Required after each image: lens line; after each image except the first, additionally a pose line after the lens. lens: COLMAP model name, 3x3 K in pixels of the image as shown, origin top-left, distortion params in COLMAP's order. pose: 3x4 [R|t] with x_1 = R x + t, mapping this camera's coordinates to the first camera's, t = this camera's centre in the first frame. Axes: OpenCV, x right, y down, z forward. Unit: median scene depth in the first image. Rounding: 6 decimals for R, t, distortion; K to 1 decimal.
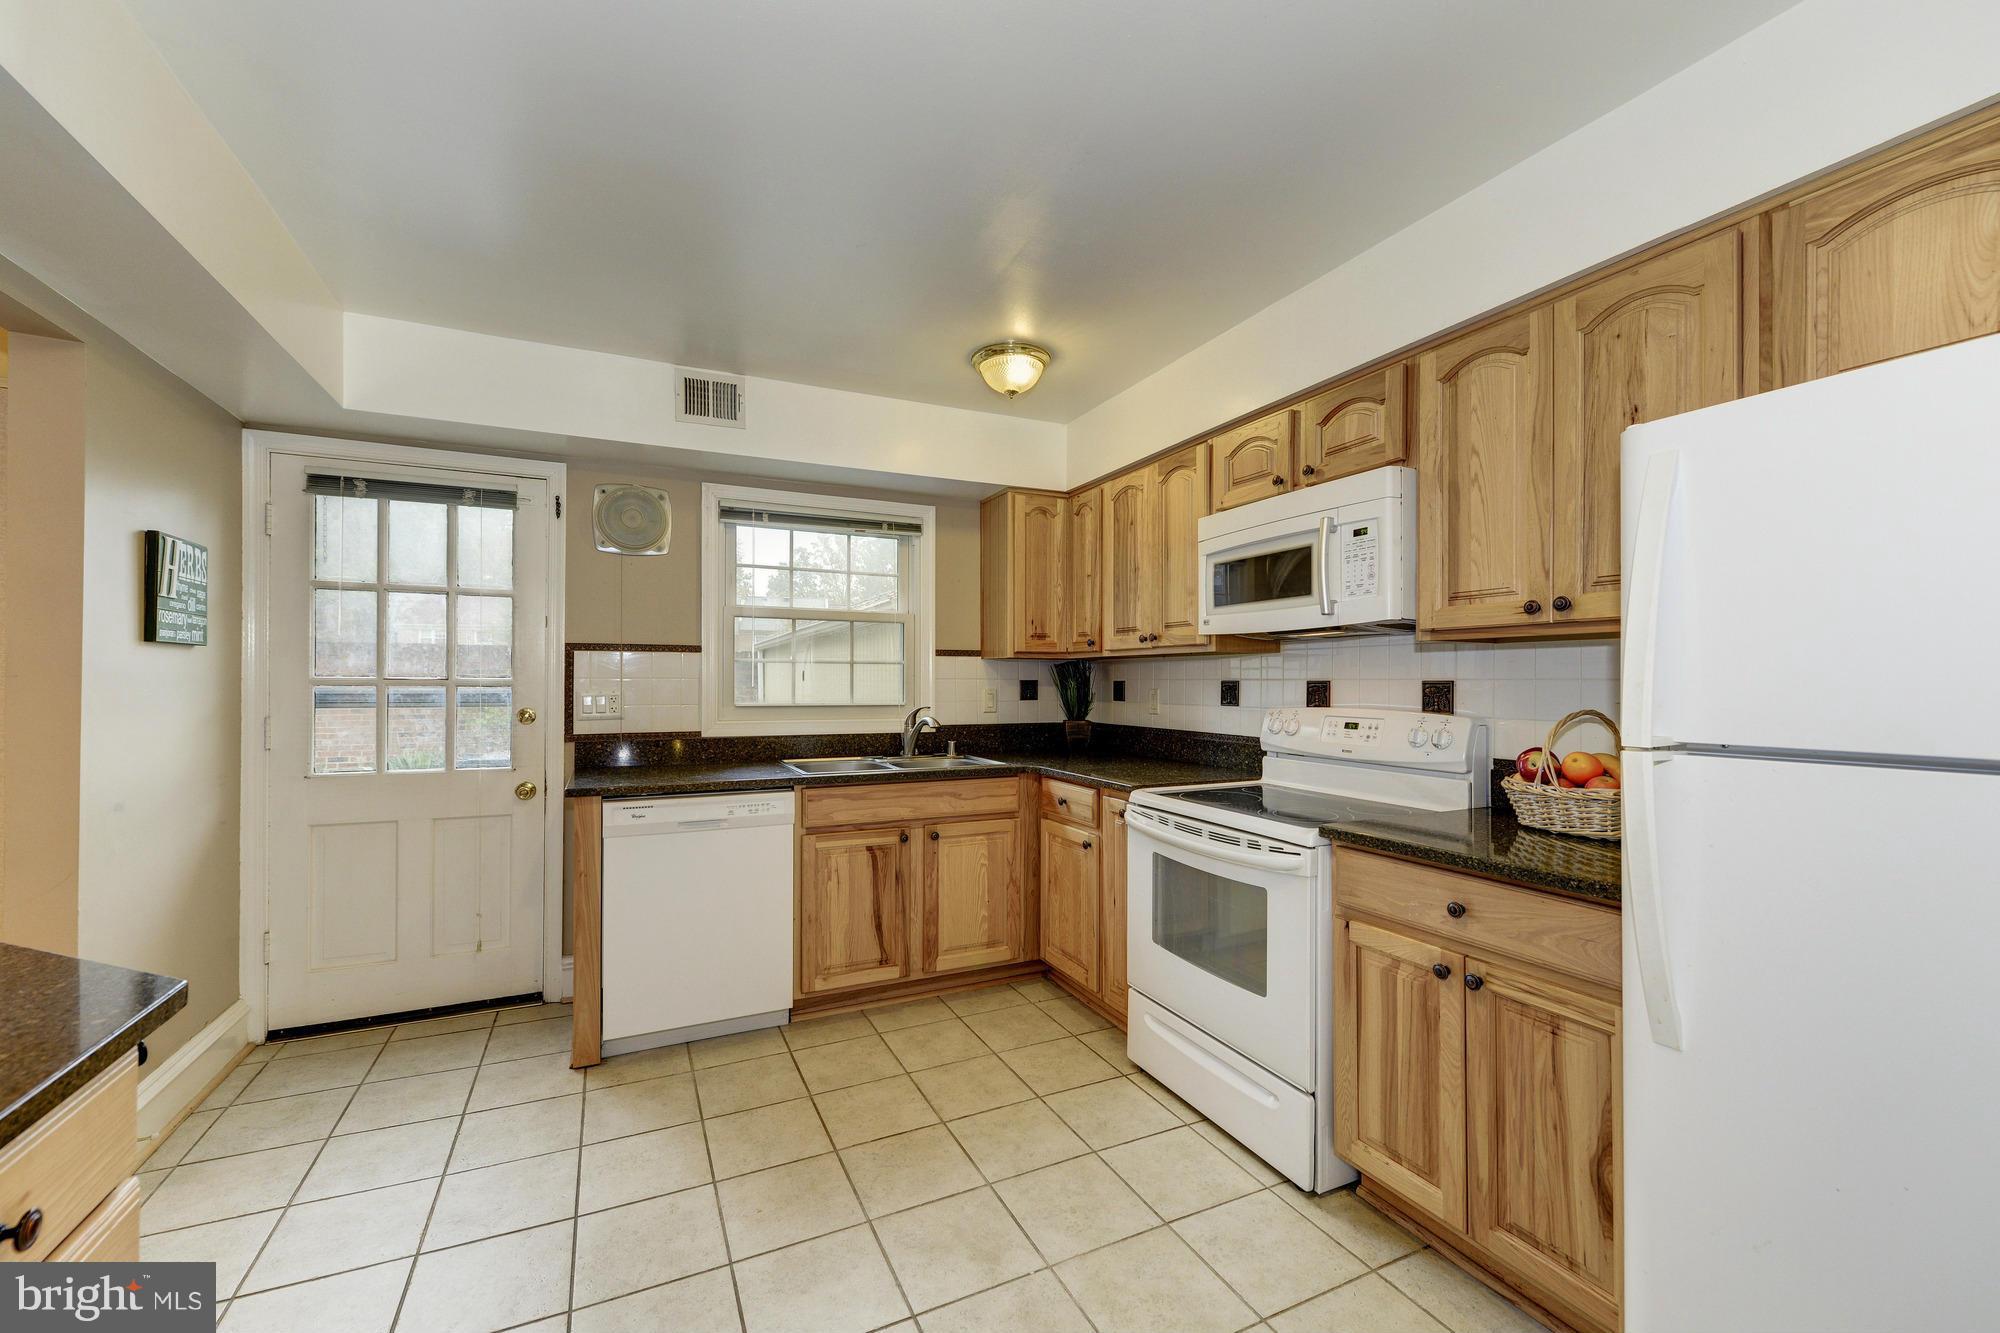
lens RADIAL K [[794.2, 0, 984.3], [0, 794.2, 675.2], [0, 0, 1]] dist [0.000363, -0.000890]
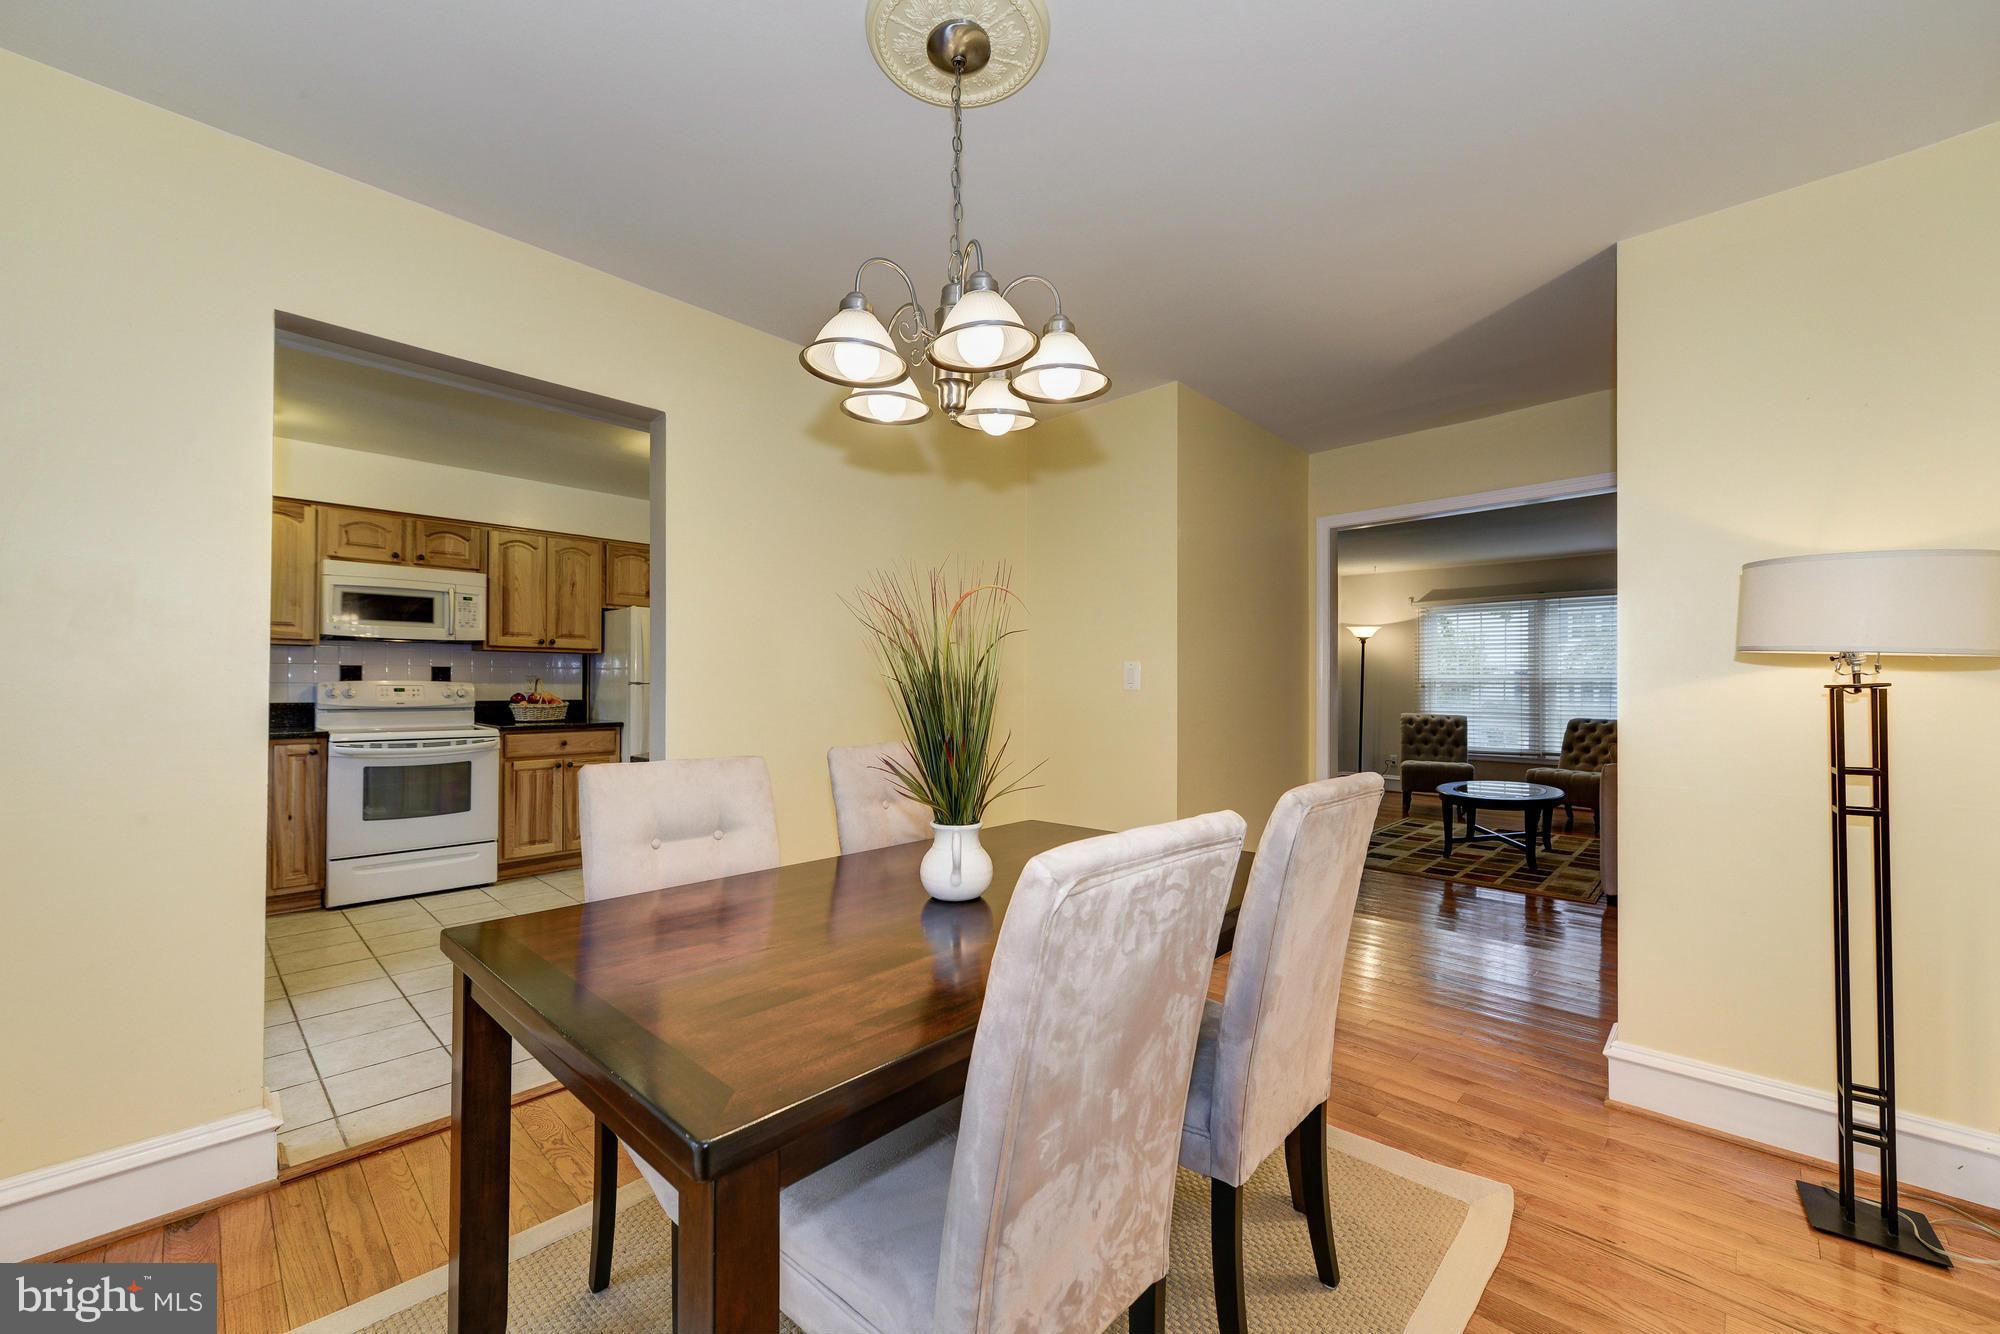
lens RADIAL K [[794.2, 0, 975.3], [0, 794.2, 681.5], [0, 0, 1]] dist [0.000363, -0.000890]
pose [[-0.345024, 0.000523, 0.938594, -1.539979], [-0.012077, 0.999915, -0.004997, 0.032239], [-0.938516, -0.013059, -0.344988, 0.322077]]
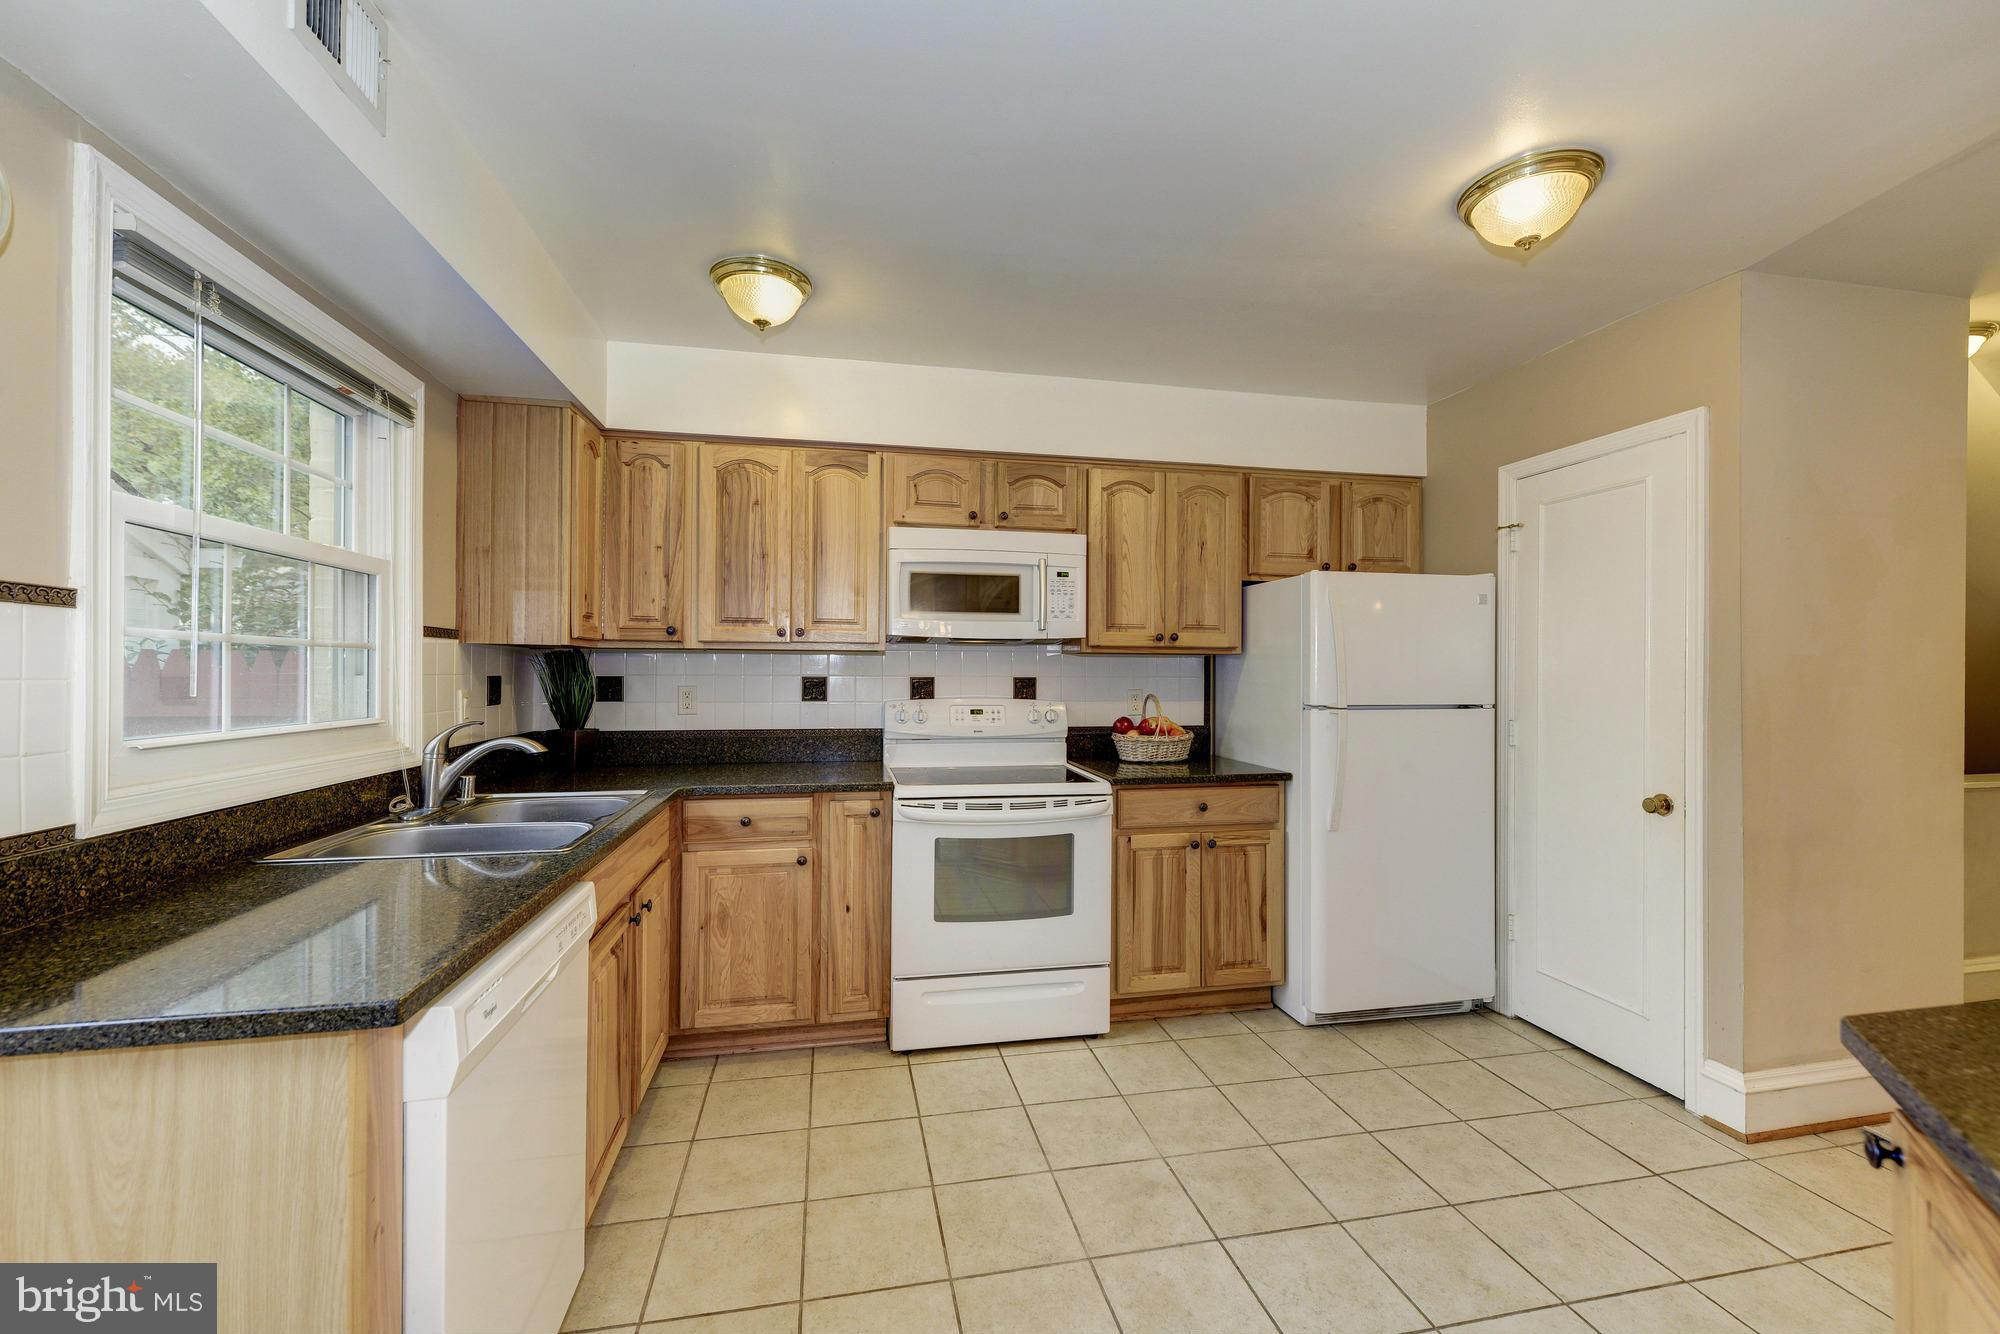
lens RADIAL K [[794.2, 0, 999.0], [0, 794.2, 669.3], [0, 0, 1]] dist [0.000363, -0.000890]
pose [[0.229579, 0.004115, 0.973281, -0.699027], [-0.010802, 0.999940, -0.001680, -0.004083], [-0.973230, -0.010127, 0.229609, 0.578414]]
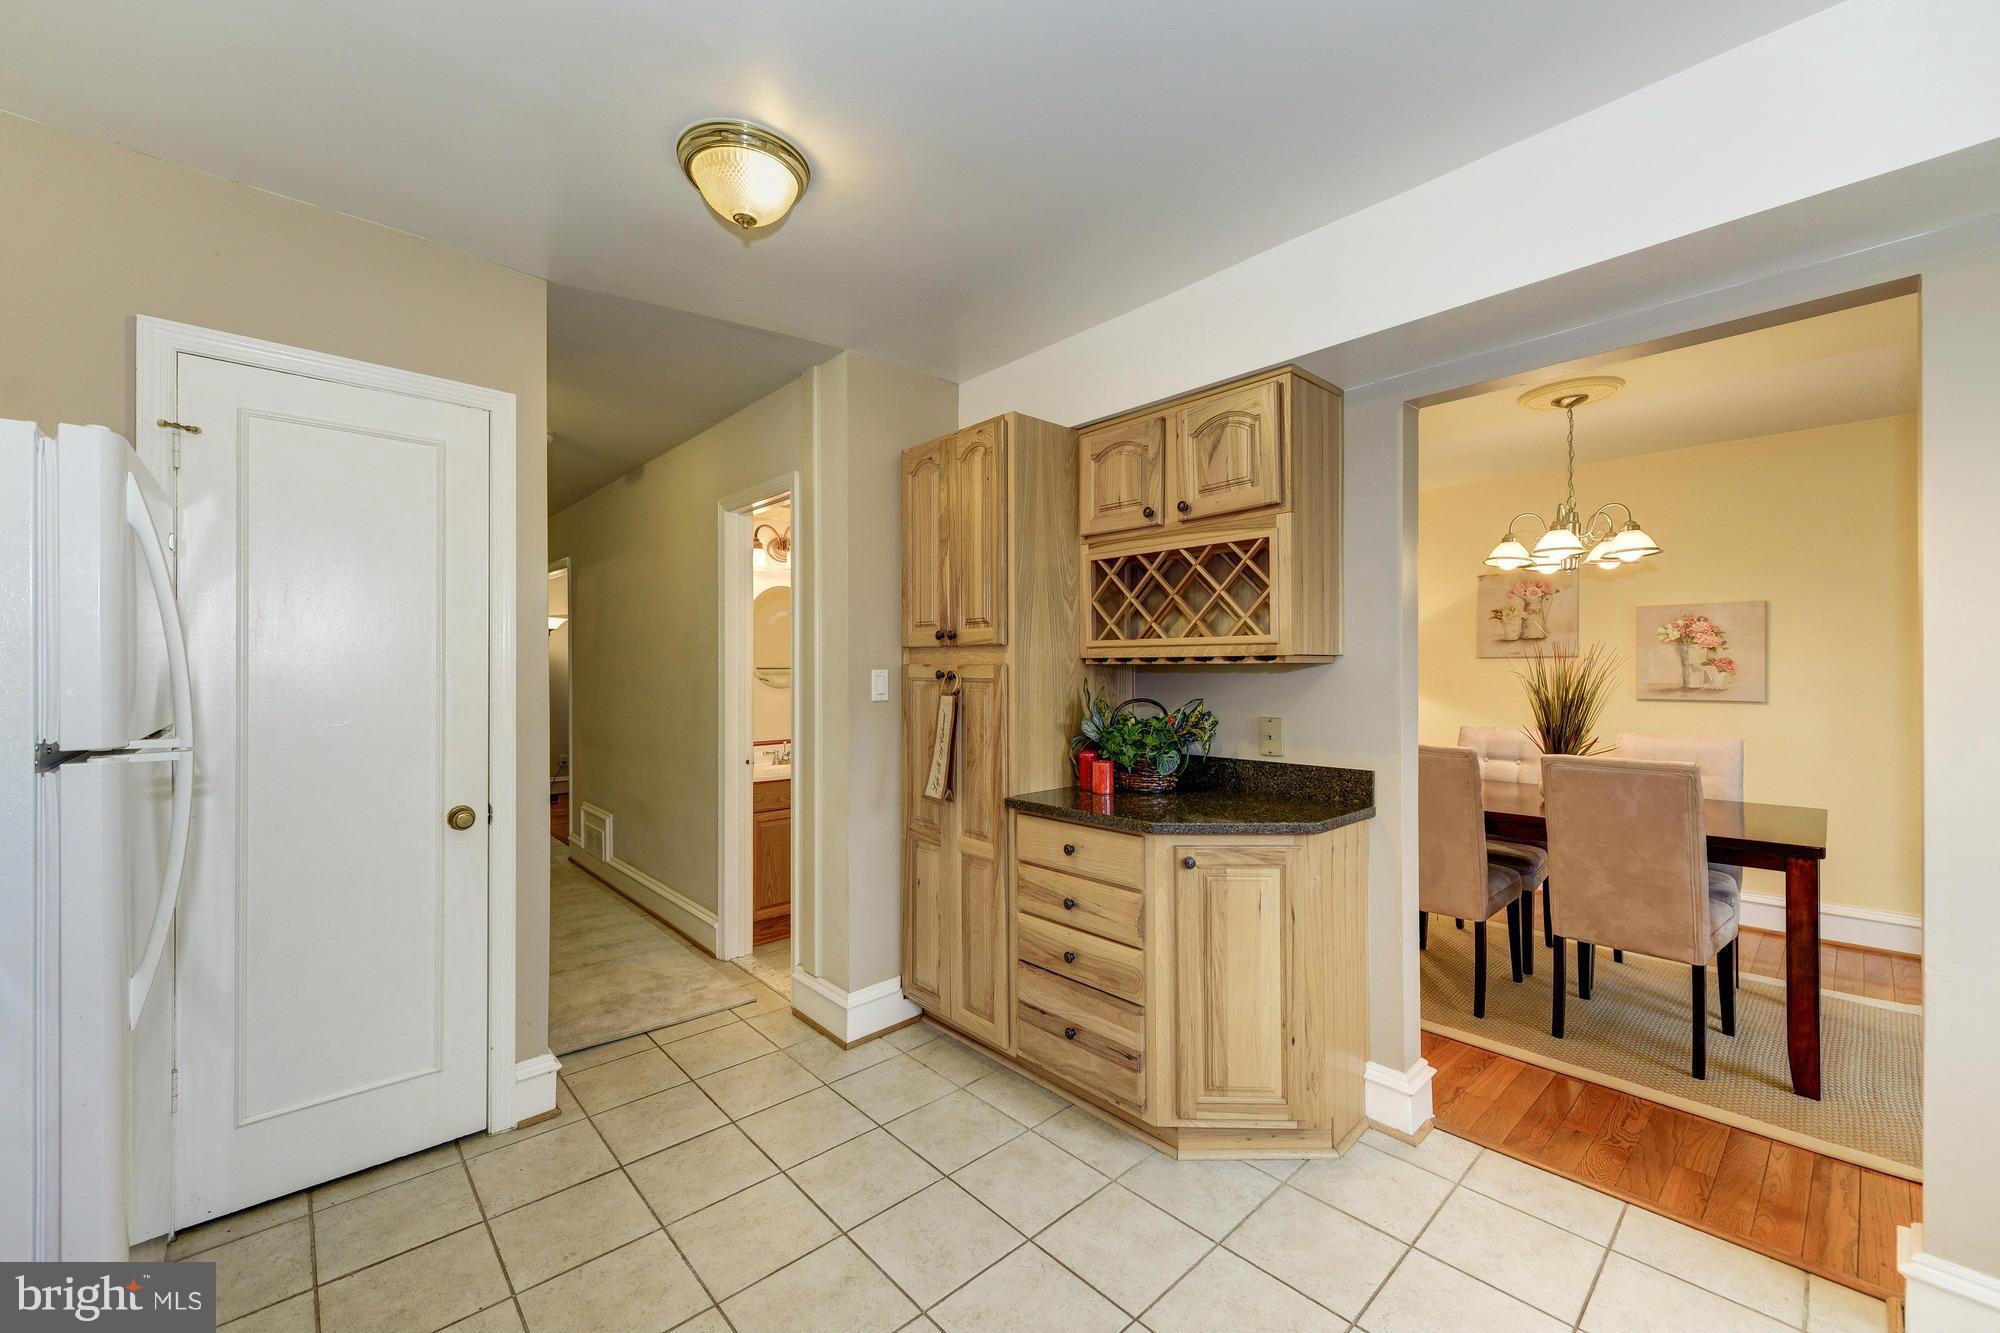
lens RADIAL K [[794.2, 0, 1016.3], [0, 794.2, 680.1], [0, 0, 1]] dist [0.000363, -0.000890]
pose [[-0.945309, -0.006933, -0.326103, 0.018923], [-0.004078, 0.999947, -0.009437, 0.008487], [0.326152, -0.007591, -0.945287, 0.950206]]
